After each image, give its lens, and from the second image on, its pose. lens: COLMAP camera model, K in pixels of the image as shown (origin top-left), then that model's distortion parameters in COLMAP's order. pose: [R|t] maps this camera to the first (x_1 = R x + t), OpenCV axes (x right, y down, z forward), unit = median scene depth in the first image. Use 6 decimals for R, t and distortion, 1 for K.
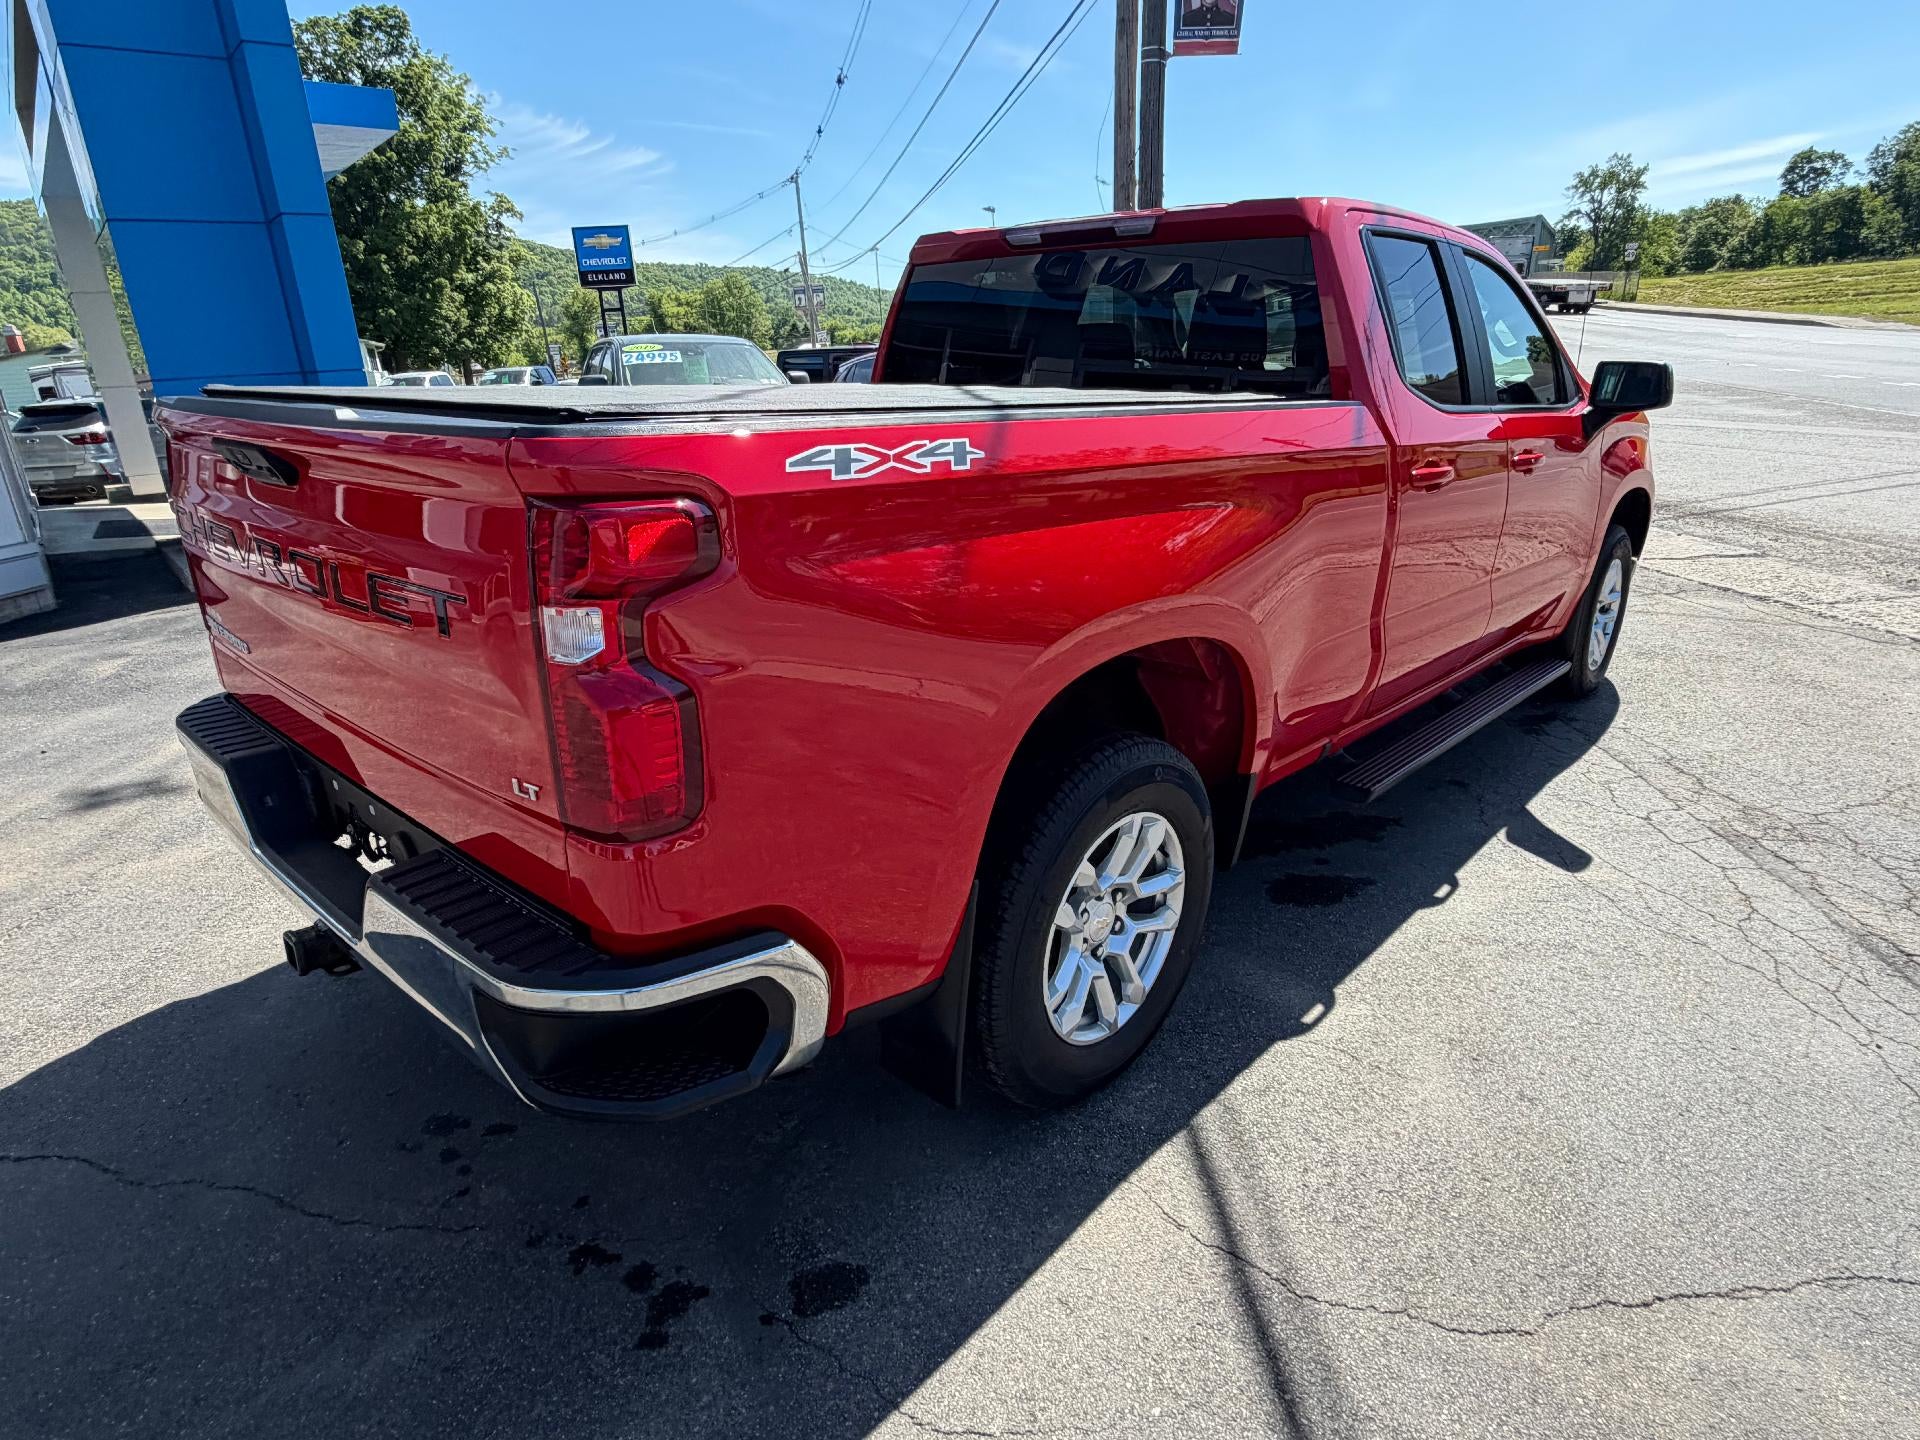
lens RADIAL K [[1086.0, 0, 951.2], [0, 1086.0, 719.8], [0, 0, 1]] dist [0.001642, -0.001406]
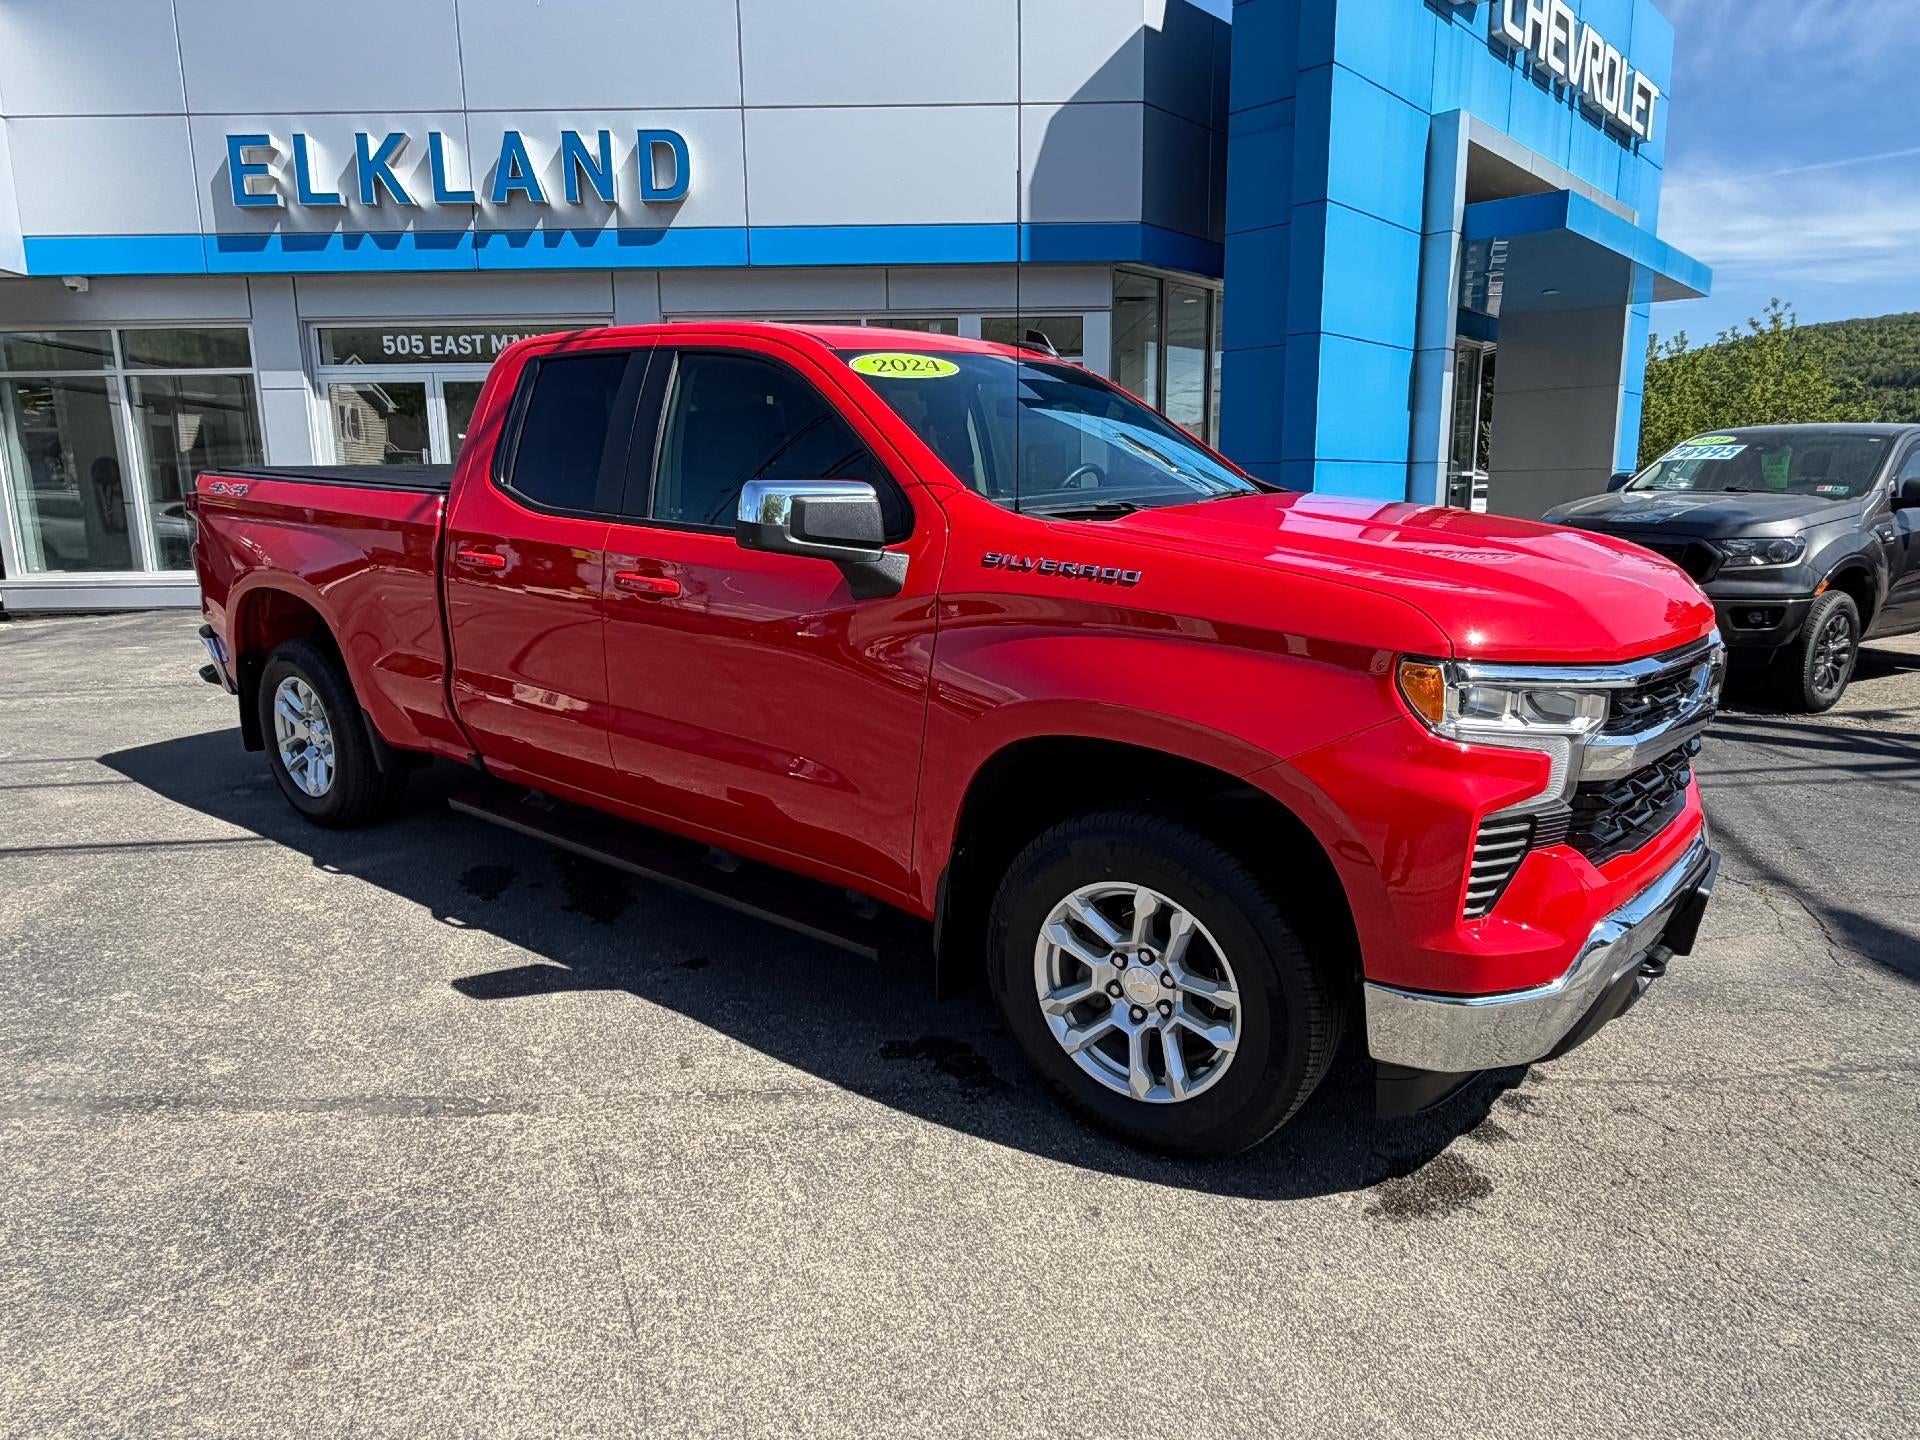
lens RADIAL K [[1169.2, 0, 960.9], [0, 1169.2, 710.5], [0, 0, 1]] dist [-0.004427, 0.003422]
pose [[0.110718, 0.226889, -0.967607, 0.442925], [-0.318214, 0.930432, 0.181760, -0.117641], [0.941531, 0.287782, 0.175214, 0.329833]]
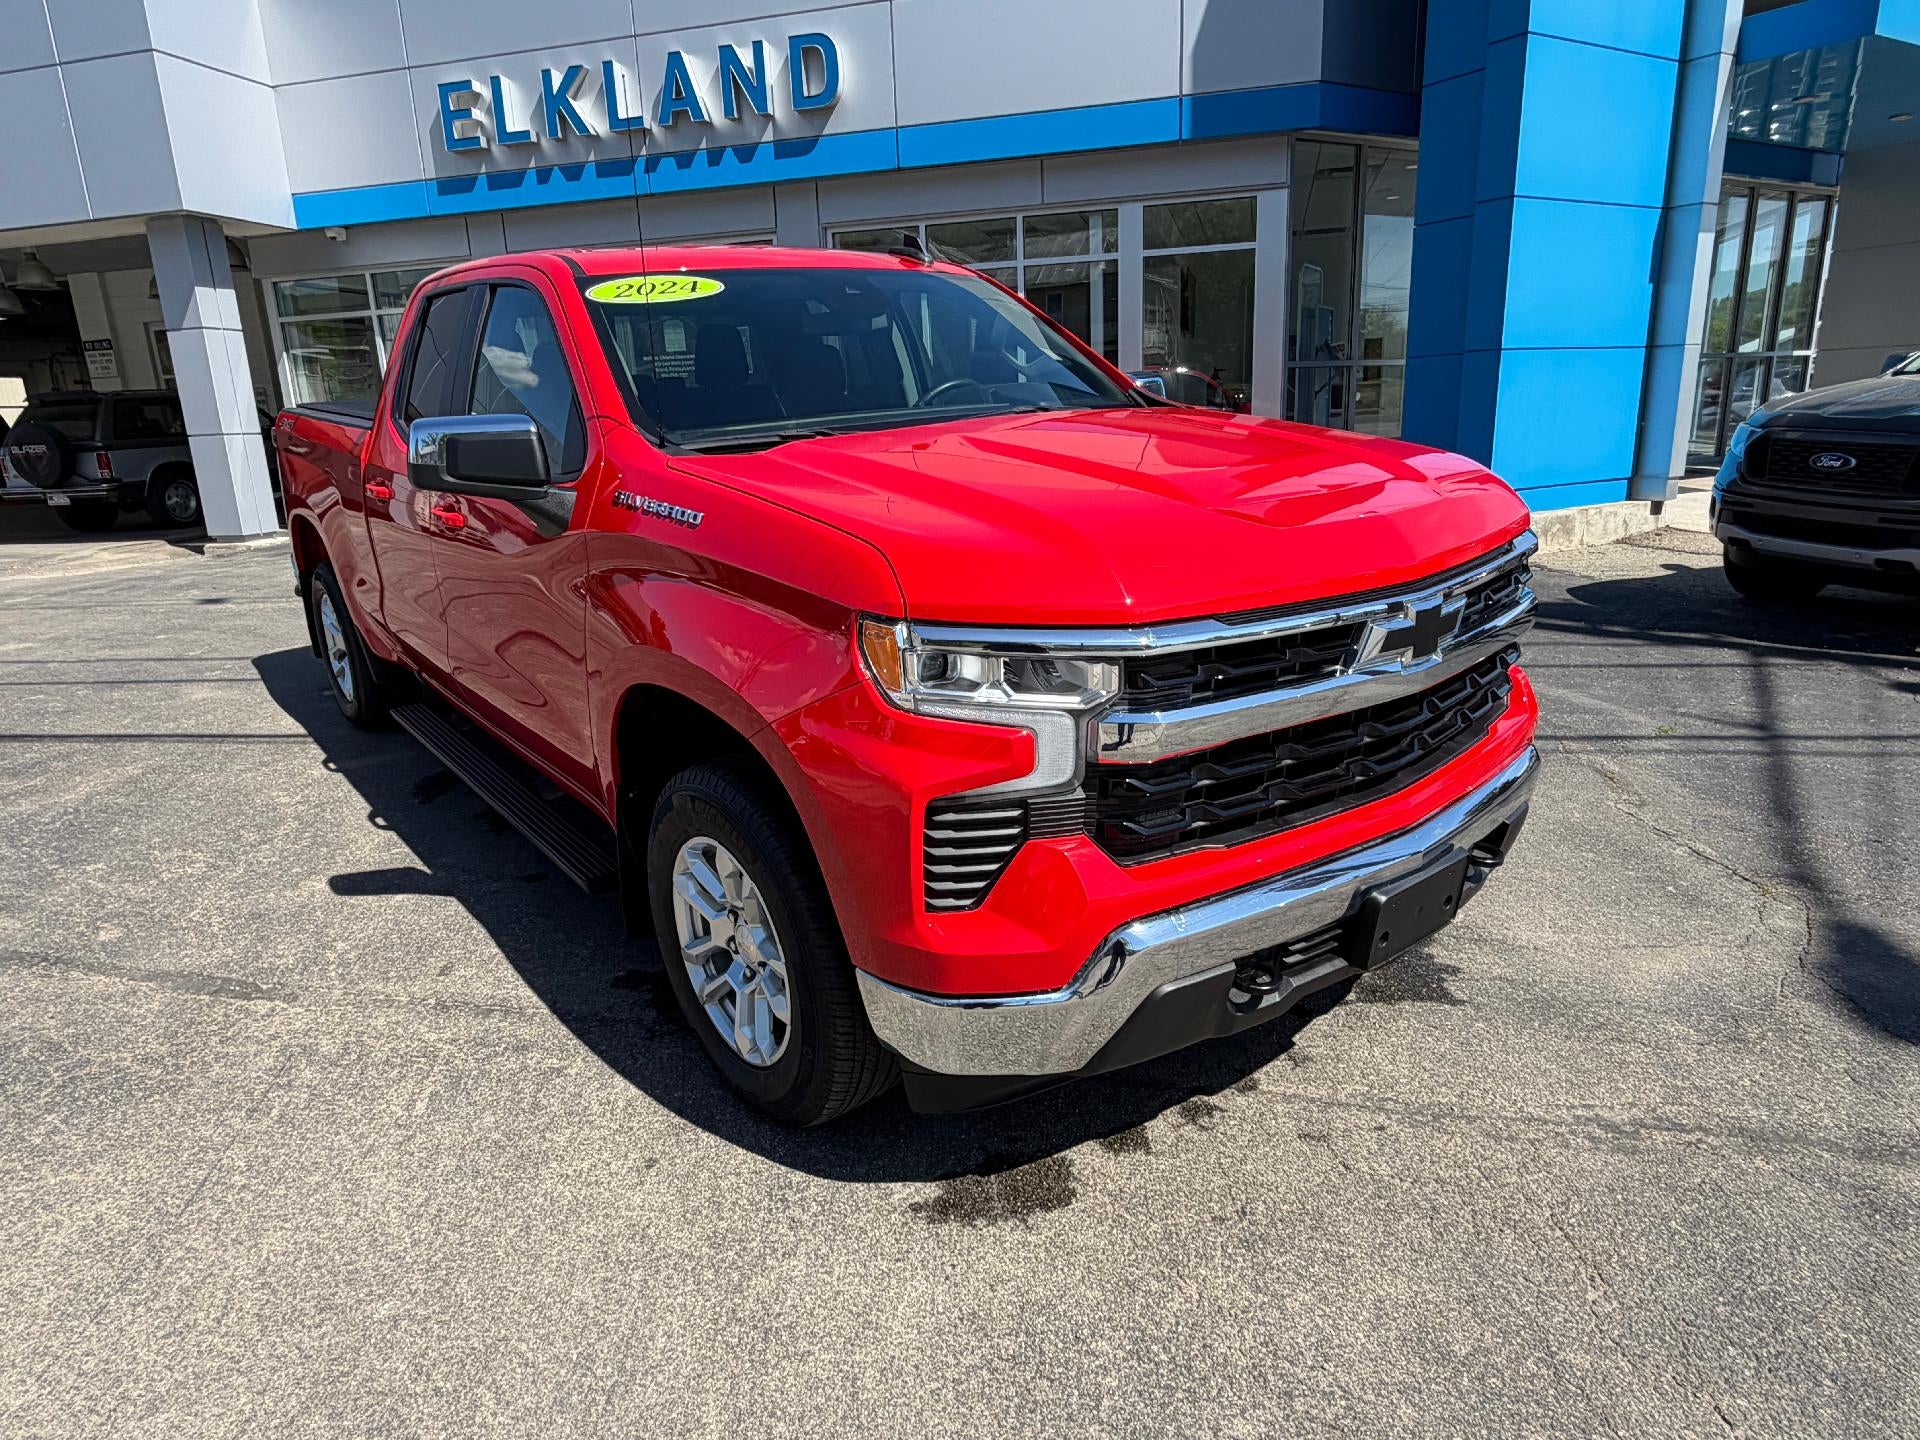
lens RADIAL K [[1169.2, 0, 950.0], [0, 1169.2, 723.3], [0, 0, 1]] dist [-0.004427, 0.003422]
pose [[-0.160358, 0.312118, -0.936412, 0.425954], [-0.276033, 0.896658, 0.346137, -0.160196], [0.947677, 0.313987, -0.057632, 0.450354]]
